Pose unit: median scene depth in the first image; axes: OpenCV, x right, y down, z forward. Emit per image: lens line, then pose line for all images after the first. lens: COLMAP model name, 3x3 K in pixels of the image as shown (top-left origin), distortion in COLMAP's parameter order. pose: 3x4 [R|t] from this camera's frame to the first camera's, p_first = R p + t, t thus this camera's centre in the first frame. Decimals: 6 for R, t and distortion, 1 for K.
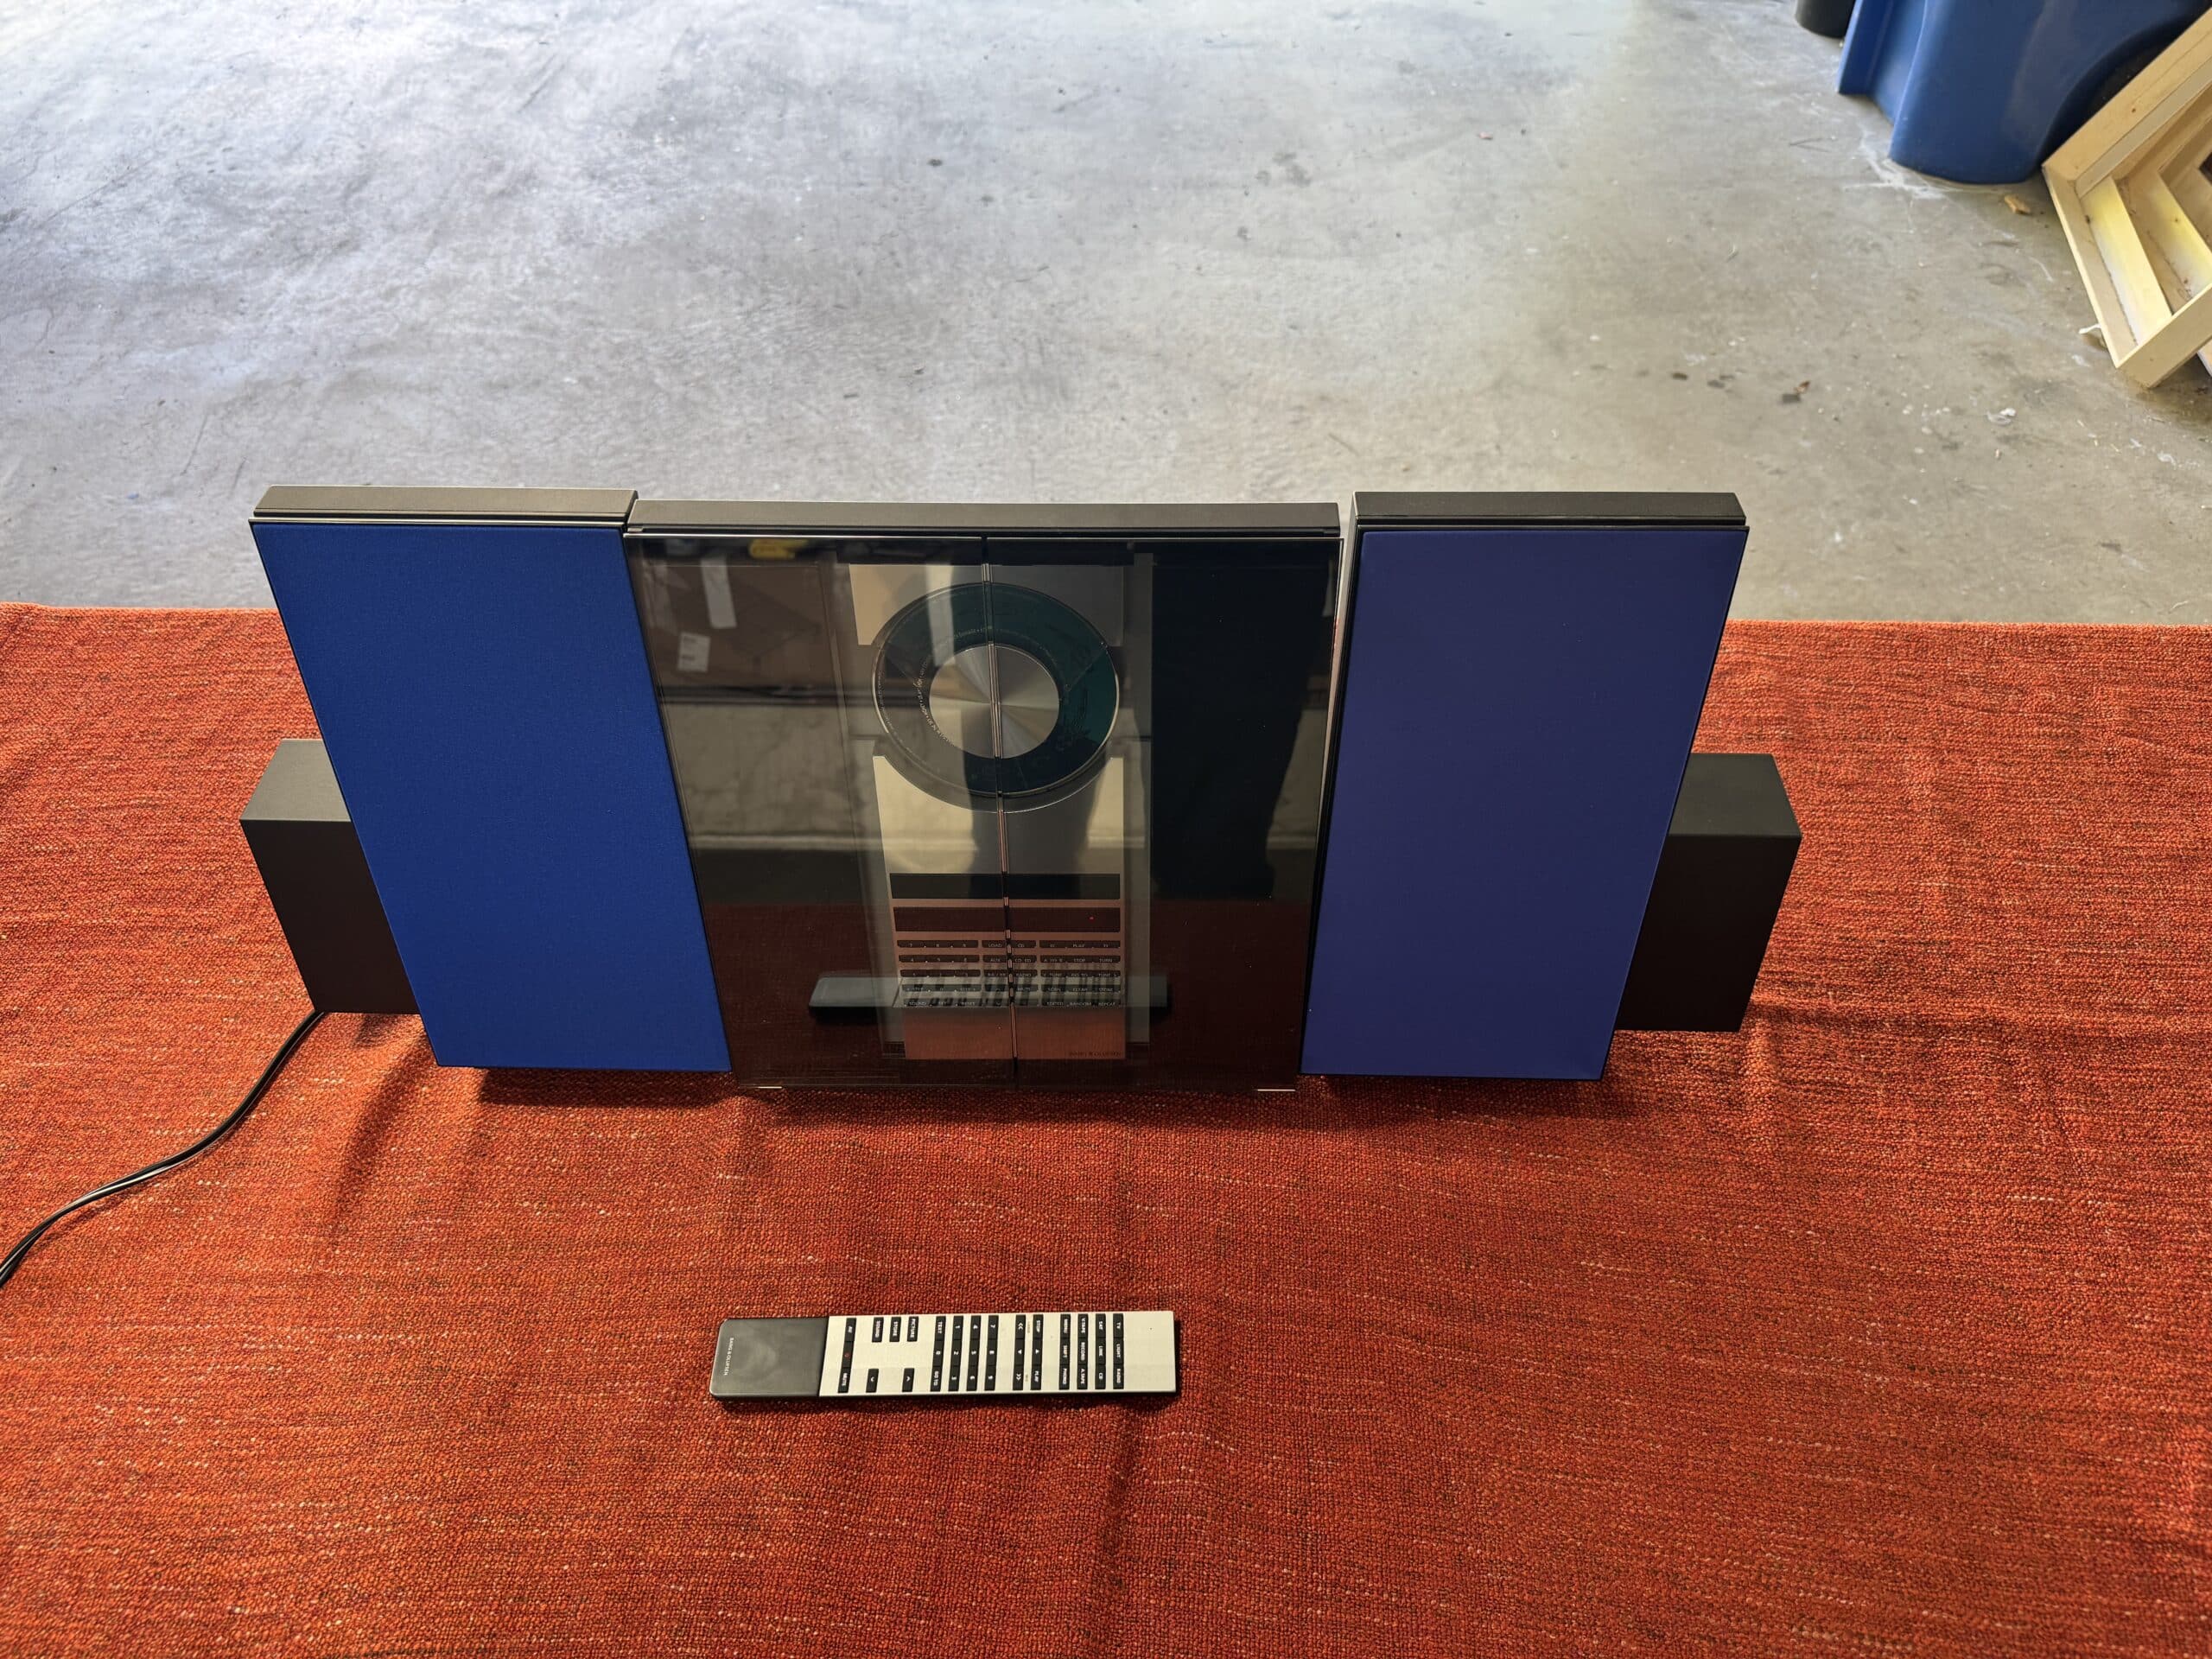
lens RADIAL K [[1530.5, 0, 1104.7], [0, 1530.5, 835.7], [0, 0, 1]] dist [-0.007038, -0.007448]
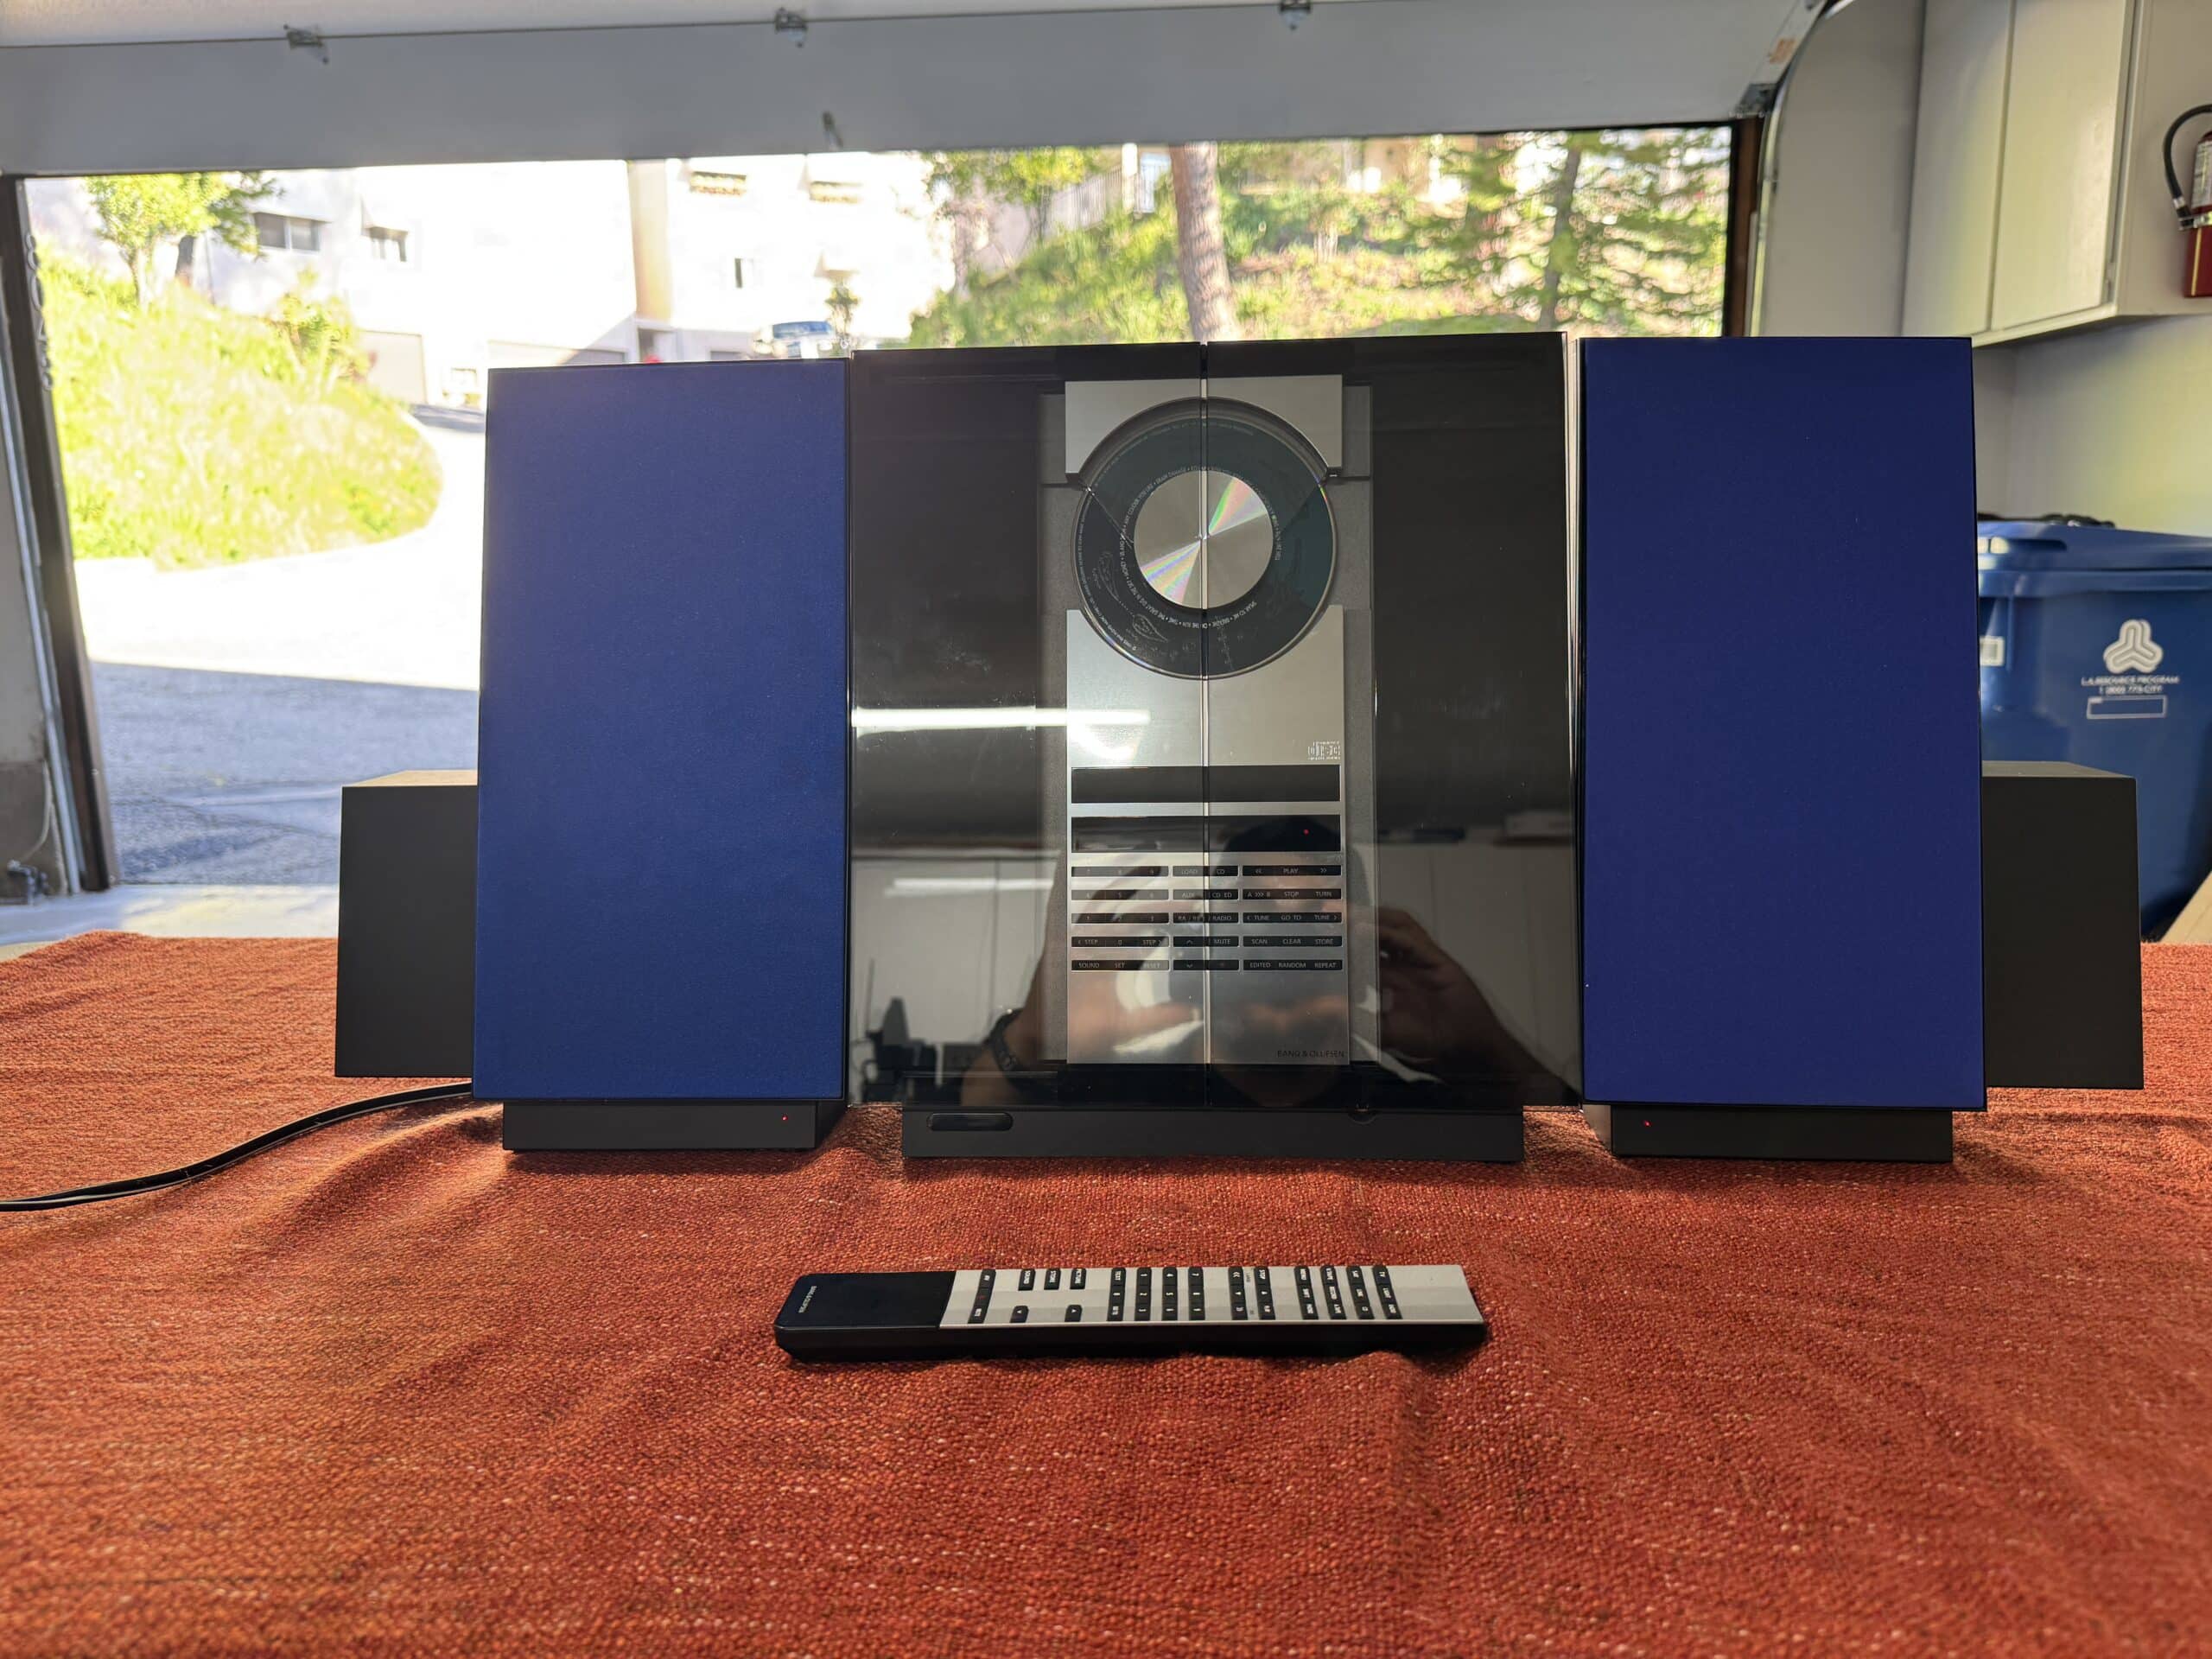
lens RADIAL K [[1530.5, 0, 1115.0], [0, 1530.5, 832.7], [0, 0, 1]] dist [-0.007038, -0.007448]
pose [[0.999257, 0.000082, -0.038538, -0.083501], [-0.023888, 0.786026, -0.617732, 0.592094], [0.030241, 0.618193, 0.785444, 0.344509]]
